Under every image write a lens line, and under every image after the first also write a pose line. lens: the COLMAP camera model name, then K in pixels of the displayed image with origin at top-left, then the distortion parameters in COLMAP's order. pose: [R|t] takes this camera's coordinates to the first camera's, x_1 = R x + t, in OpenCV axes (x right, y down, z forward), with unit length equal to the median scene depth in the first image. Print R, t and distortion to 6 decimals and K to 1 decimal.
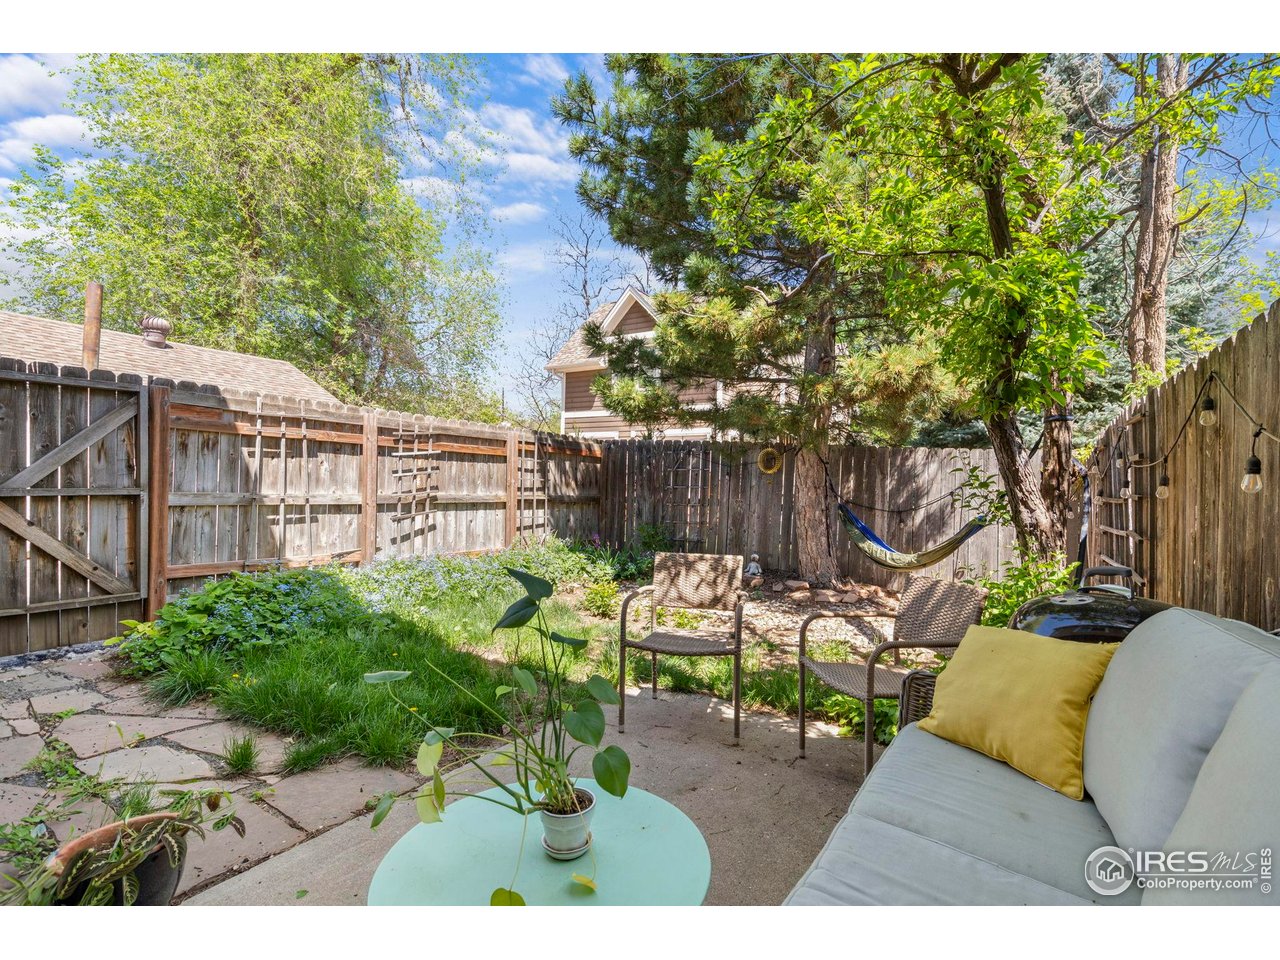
lens RADIAL K [[591.6, 0, 642.0], [0, 591.6, 487.0], [0, 0, 1]] dist [-0.000863, -0.000009]
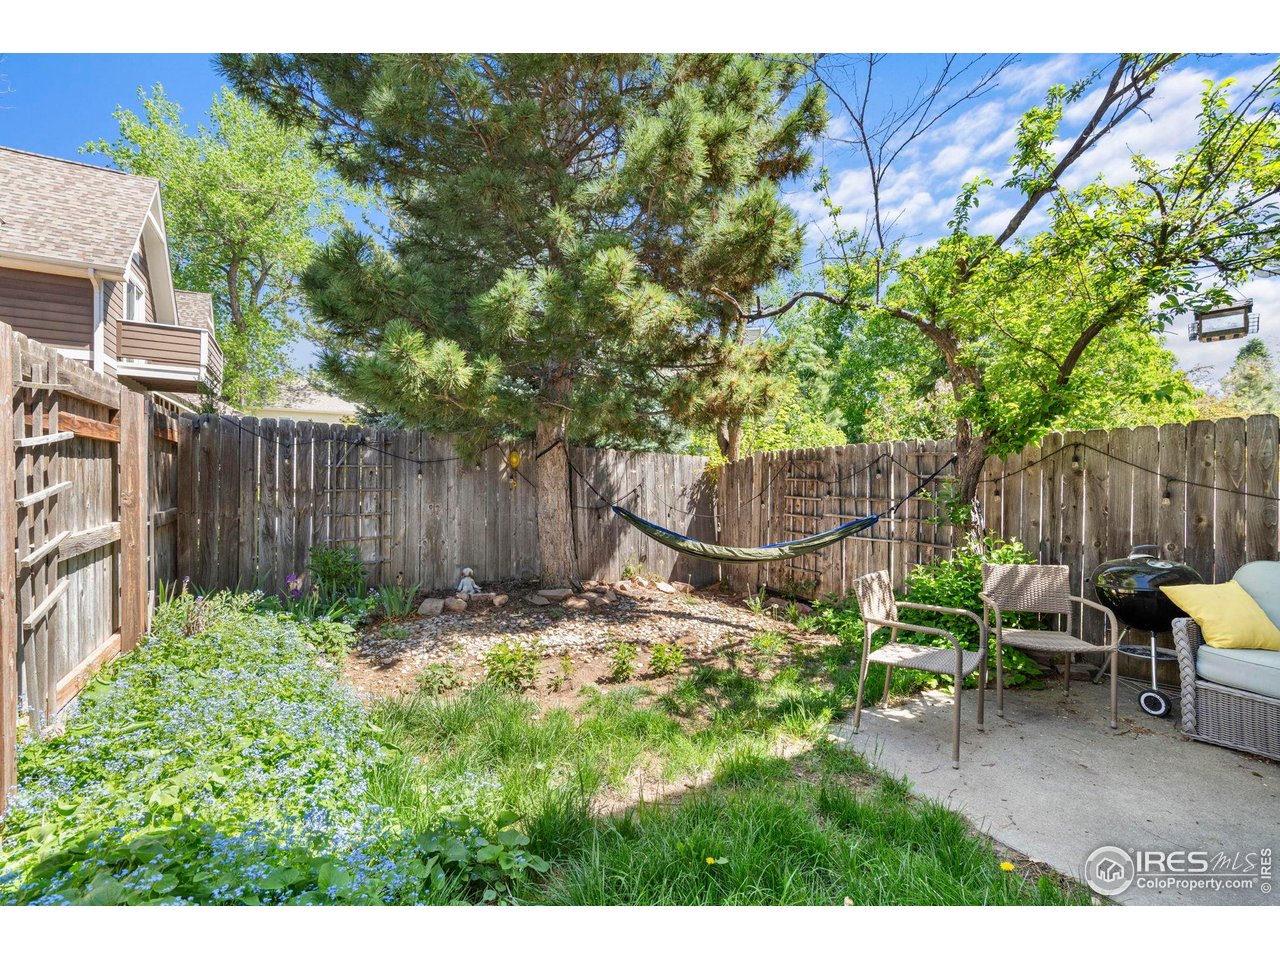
lens RADIAL K [[591.6, 0, 640.8], [0, 591.6, 479.0], [0, 0, 1]] dist [-0.000863, -0.000009]
pose [[0.440632, -0.020977, 0.897443, -0.493877], [-0.001236, 0.999712, 0.023975, -0.037473], [-0.897687, -0.011673, 0.440479, 0.458403]]
